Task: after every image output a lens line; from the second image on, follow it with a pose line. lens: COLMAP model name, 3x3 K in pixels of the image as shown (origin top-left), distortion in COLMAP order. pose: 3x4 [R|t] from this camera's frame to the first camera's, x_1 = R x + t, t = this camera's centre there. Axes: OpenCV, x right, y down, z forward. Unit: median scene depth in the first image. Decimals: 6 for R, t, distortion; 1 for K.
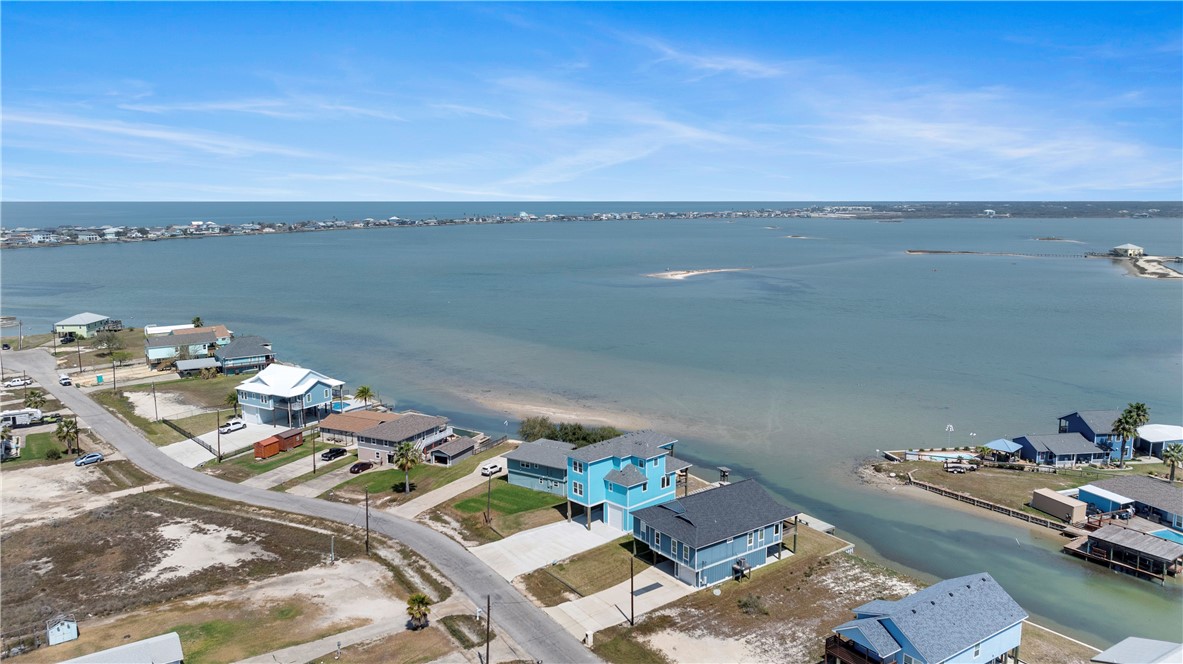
lens RADIAL K [[824.0, 0, 585.7], [0, 824.0, 325.7], [0, 0, 1]] dist [-0.017991, -0.001774]
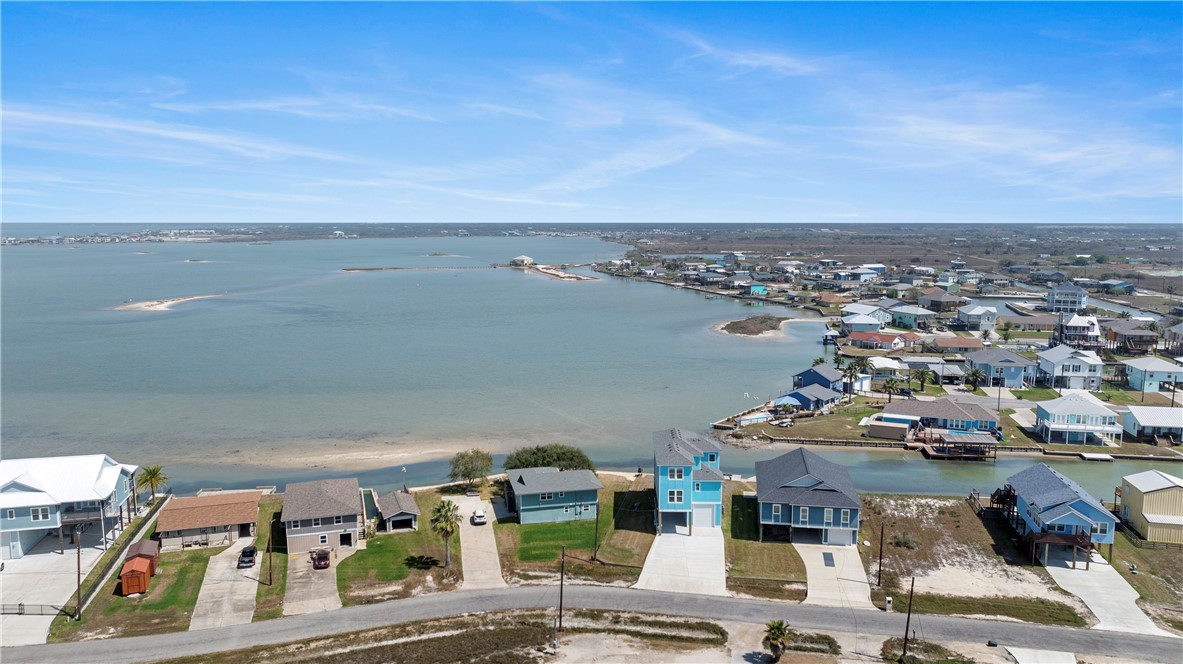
lens RADIAL K [[824.0, 0, 585.7], [0, 824.0, 325.7], [0, 0, 1]] dist [-0.017991, -0.001774]
pose [[0.718420, -0.086490, 0.690212, -0.710989], [0.105568, 0.994303, 0.014713, -0.026910], [-0.687552, 0.062295, 0.723458, 0.344787]]
